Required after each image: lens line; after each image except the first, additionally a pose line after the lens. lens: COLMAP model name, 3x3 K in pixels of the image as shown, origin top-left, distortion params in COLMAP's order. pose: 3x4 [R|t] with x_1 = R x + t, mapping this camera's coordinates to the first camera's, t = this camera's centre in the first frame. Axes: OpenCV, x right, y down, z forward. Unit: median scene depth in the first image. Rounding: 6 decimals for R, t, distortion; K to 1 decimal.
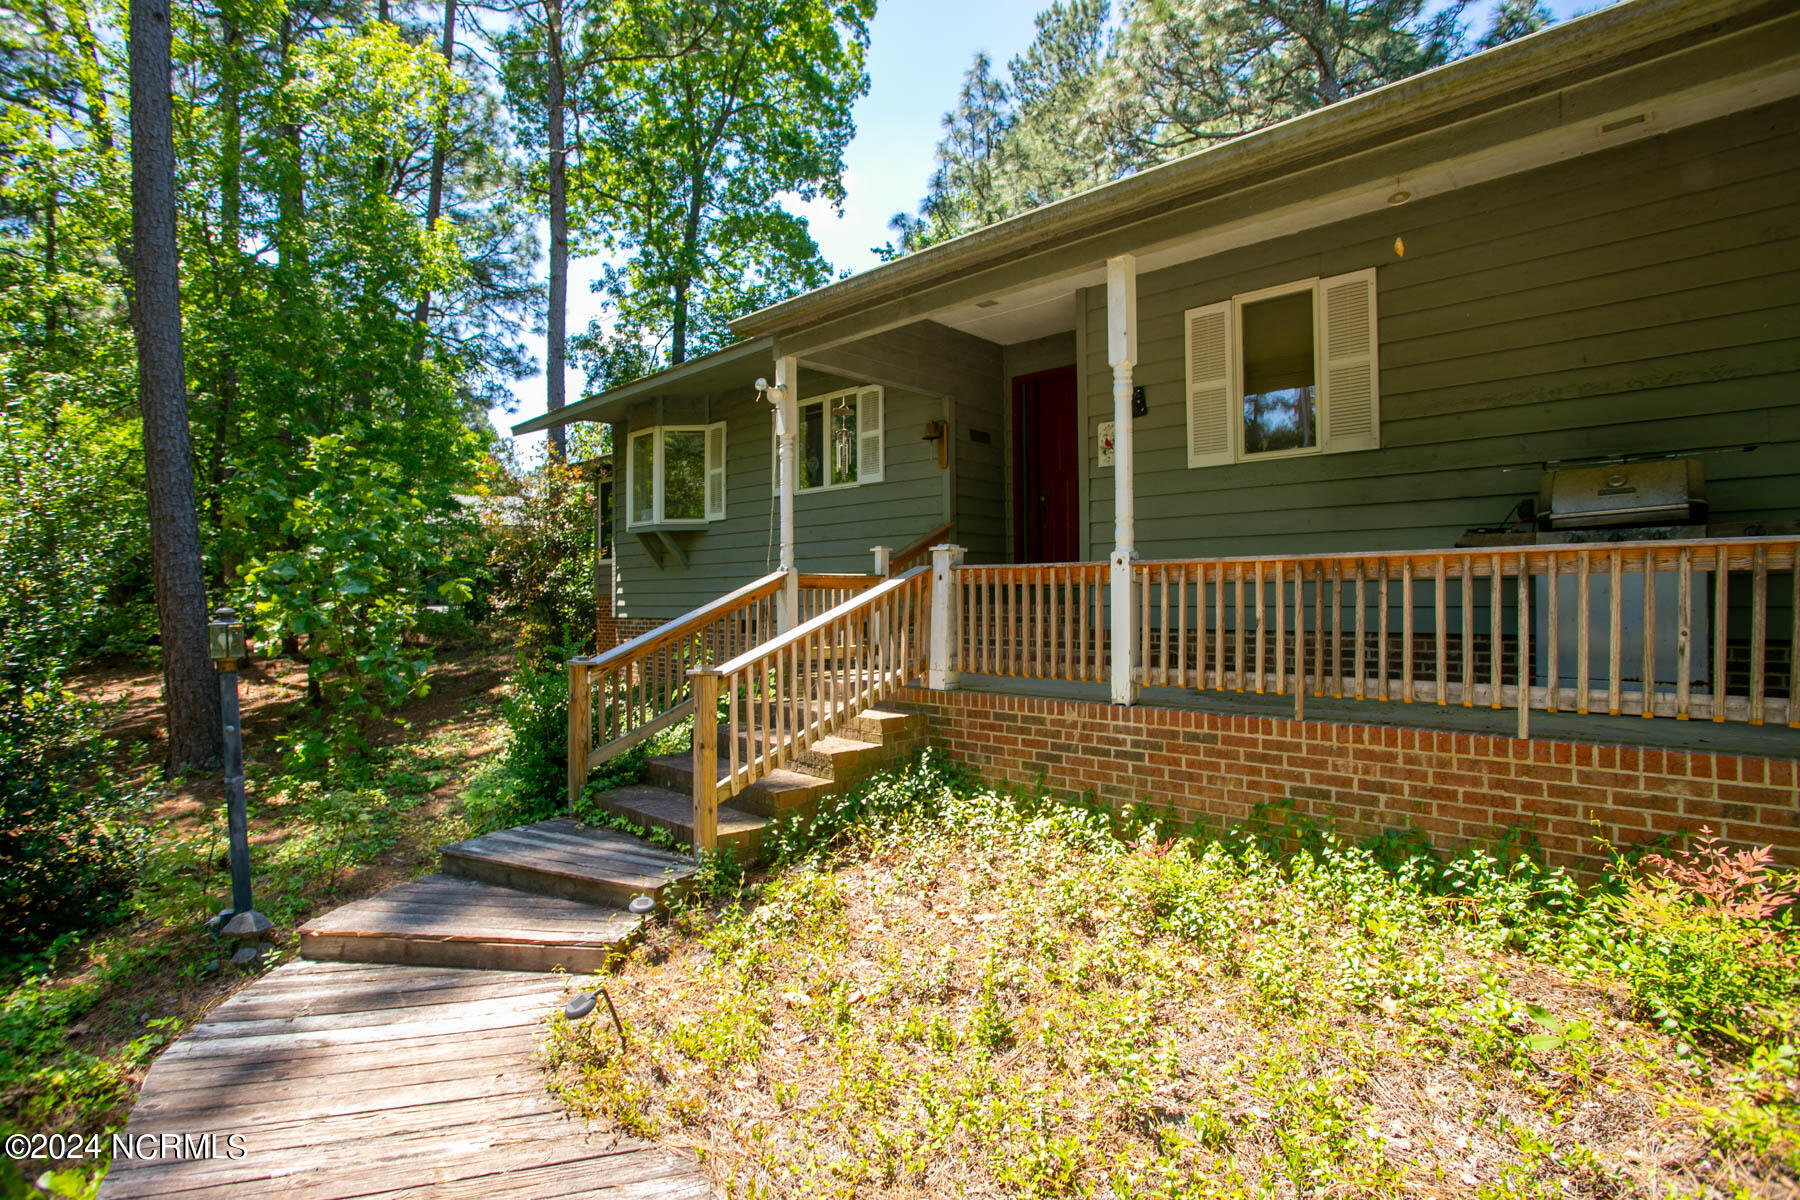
lens RADIAL K [[856.7, 0, 894.1], [0, 856.7, 591.0], [0, 0, 1]] dist [-0.052507, 0.000416]
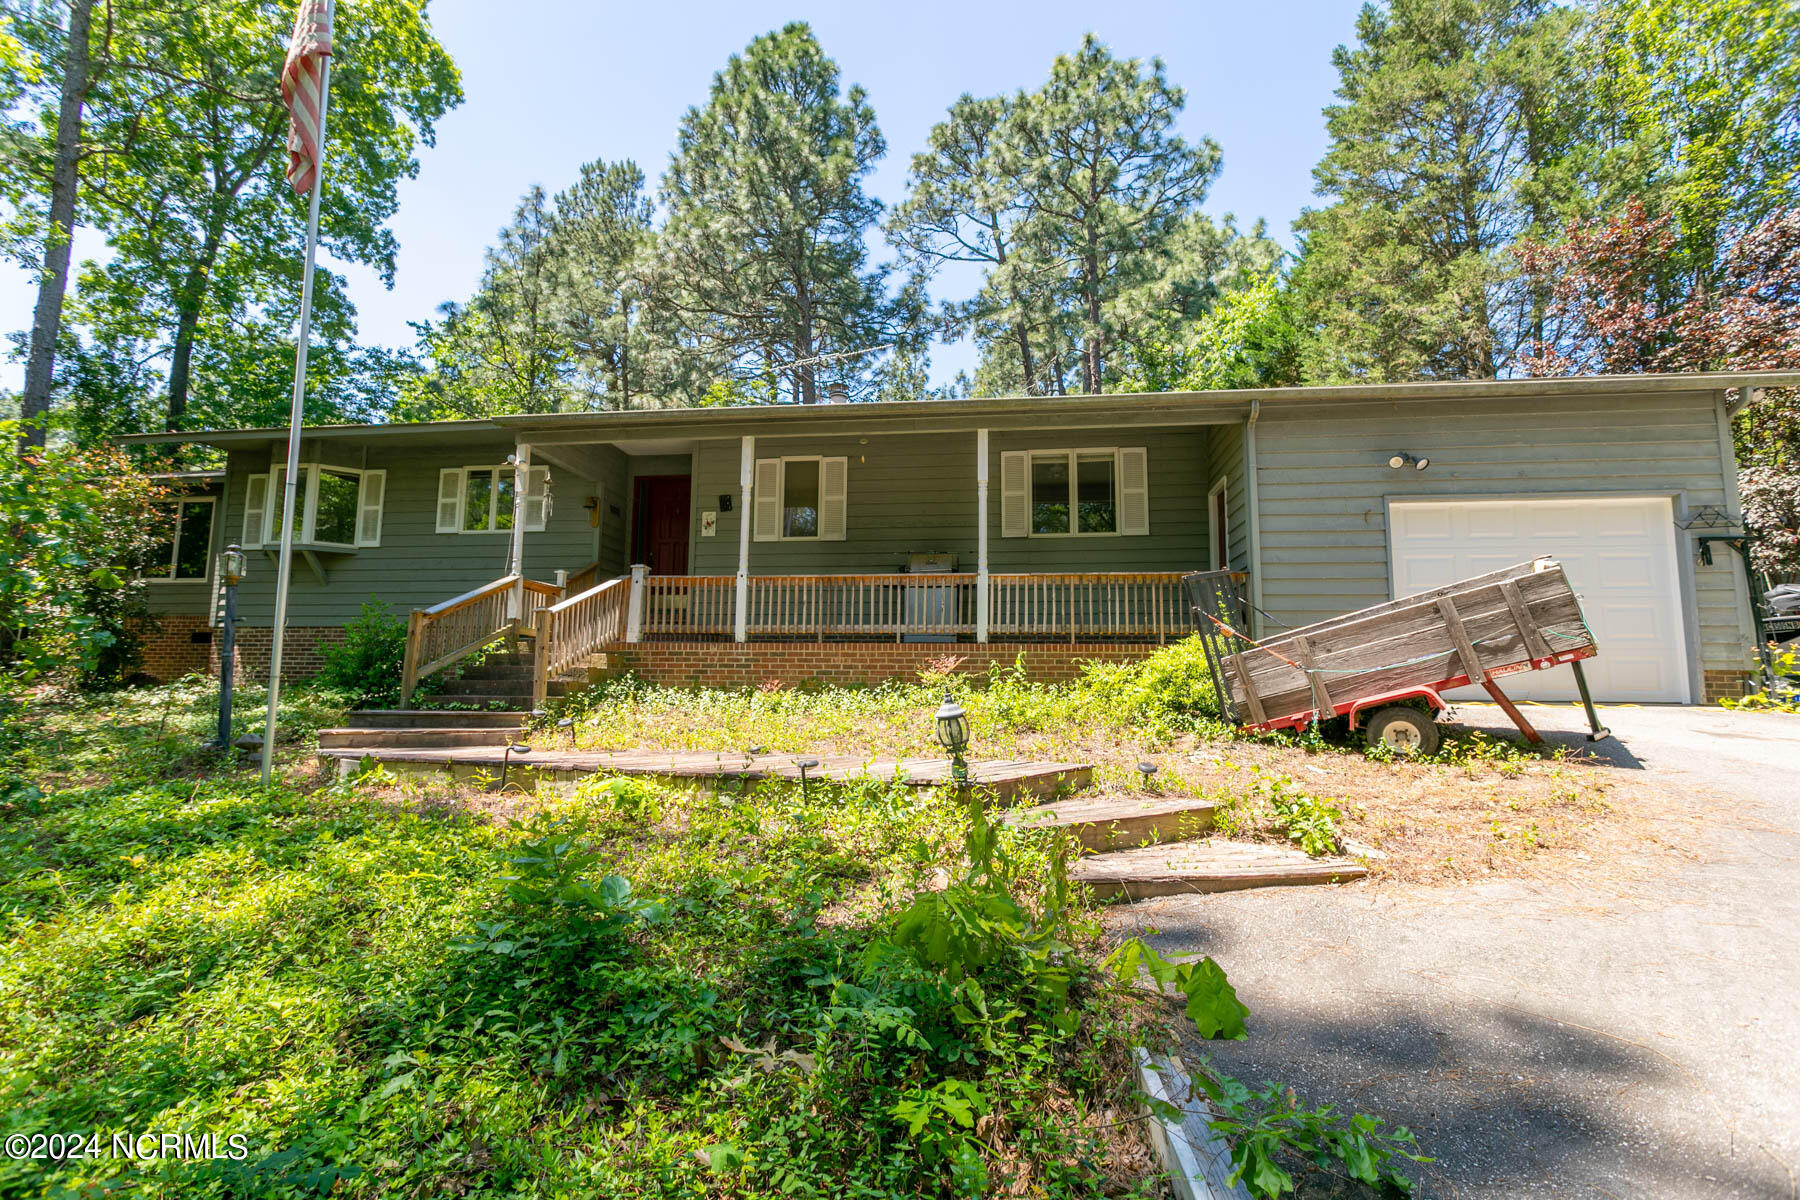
lens RADIAL K [[853.8, 0, 898.9], [0, 853.8, 595.6], [0, 0, 1]] dist [0.000643, 0.001643]
pose [[0.805145, 0.083958, 0.587105, -0.398086], [-0.016544, 0.992723, -0.119275, 0.156800], [-0.592847, 0.086321, 0.800676, -0.556806]]
